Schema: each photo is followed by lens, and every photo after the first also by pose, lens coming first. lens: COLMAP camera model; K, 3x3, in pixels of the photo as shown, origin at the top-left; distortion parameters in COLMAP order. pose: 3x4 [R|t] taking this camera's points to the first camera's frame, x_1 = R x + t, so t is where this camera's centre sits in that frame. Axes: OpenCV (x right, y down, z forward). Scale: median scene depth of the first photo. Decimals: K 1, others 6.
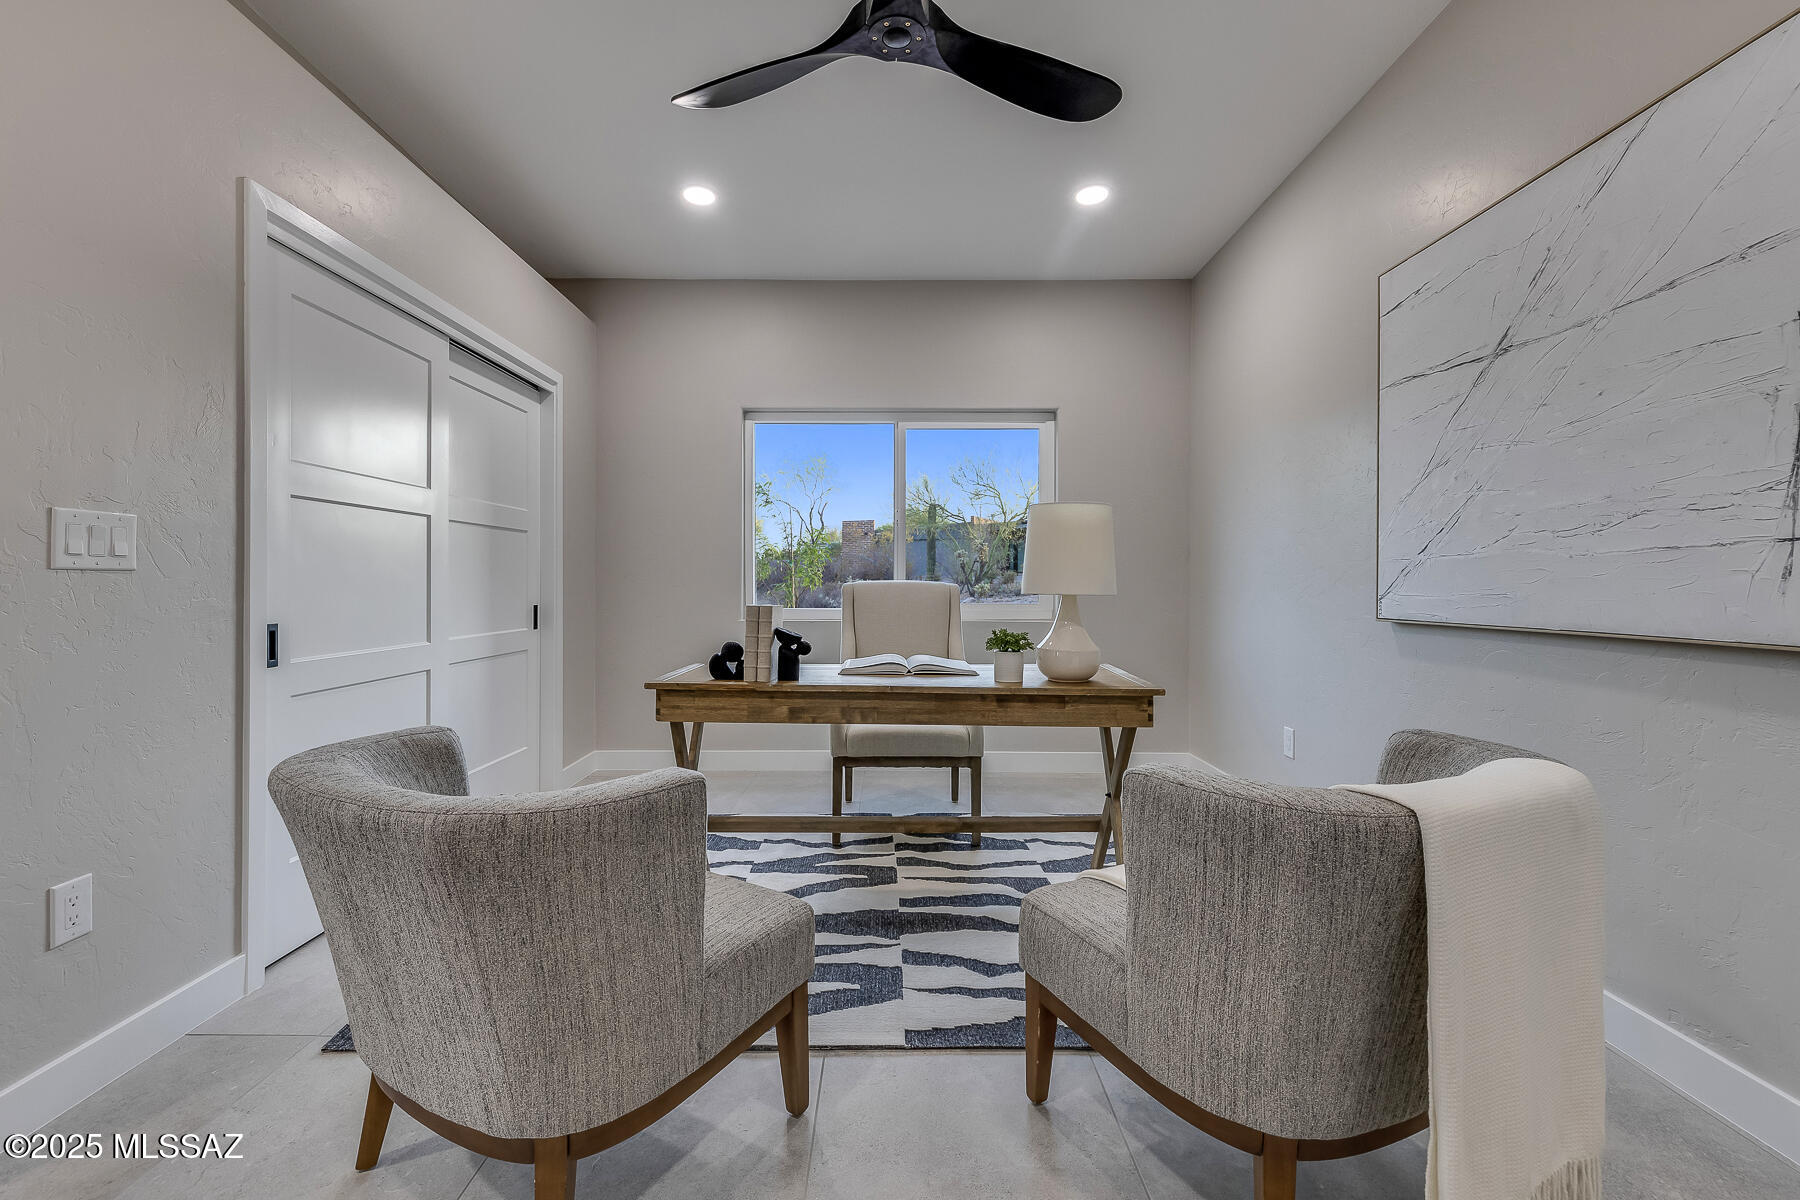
lens RADIAL K [[768.5, 0, 882.9], [0, 768.5, 582.3], [0, 0, 1]] dist [0.000015, -0.000015]
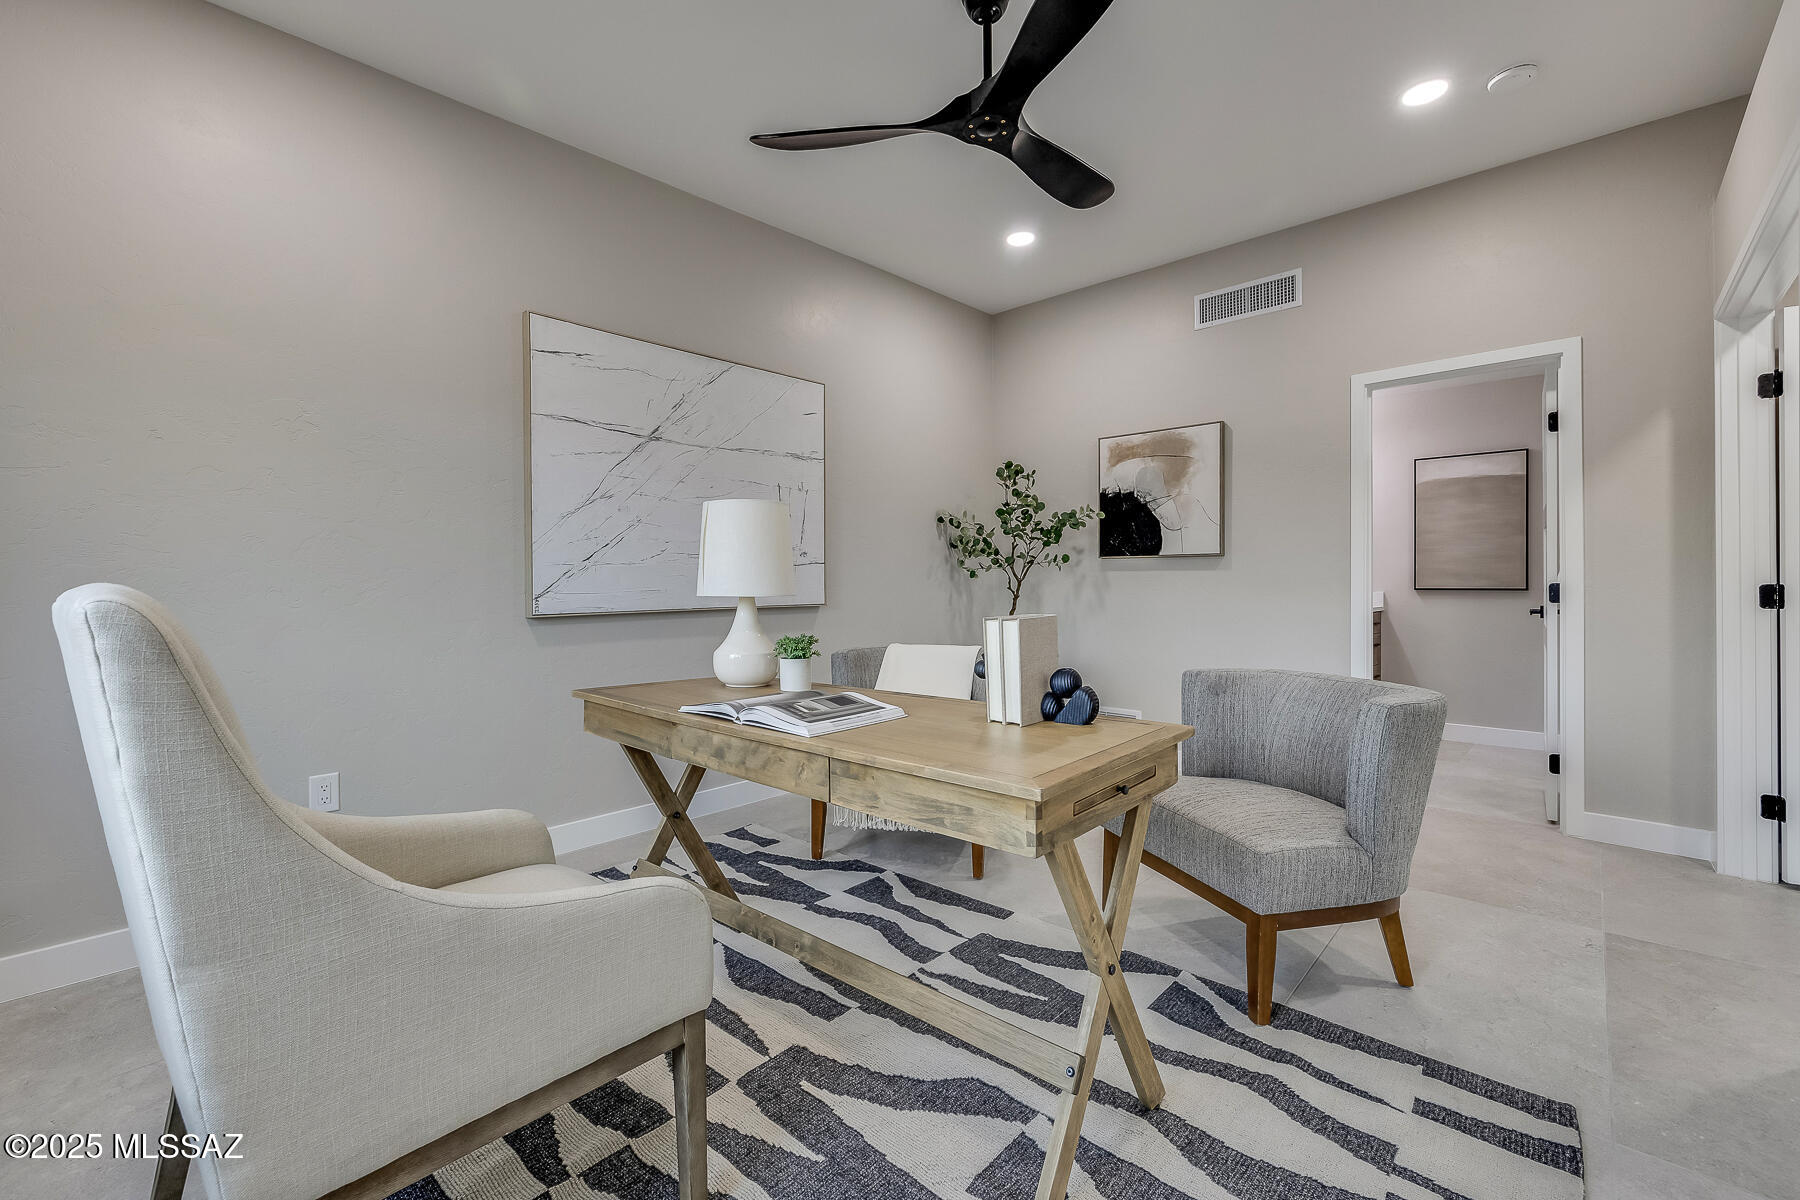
lens RADIAL K [[768.5, 0, 882.9], [0, 768.5, 582.3], [0, 0, 1]] dist [0.000015, -0.000015]
pose [[-0.740517, 0.001227, 0.672037, -0.567249], [0.004568, 0.999984, 0.003207, -0.002949], [-0.672022, 0.005444, -0.740511, 1.701221]]
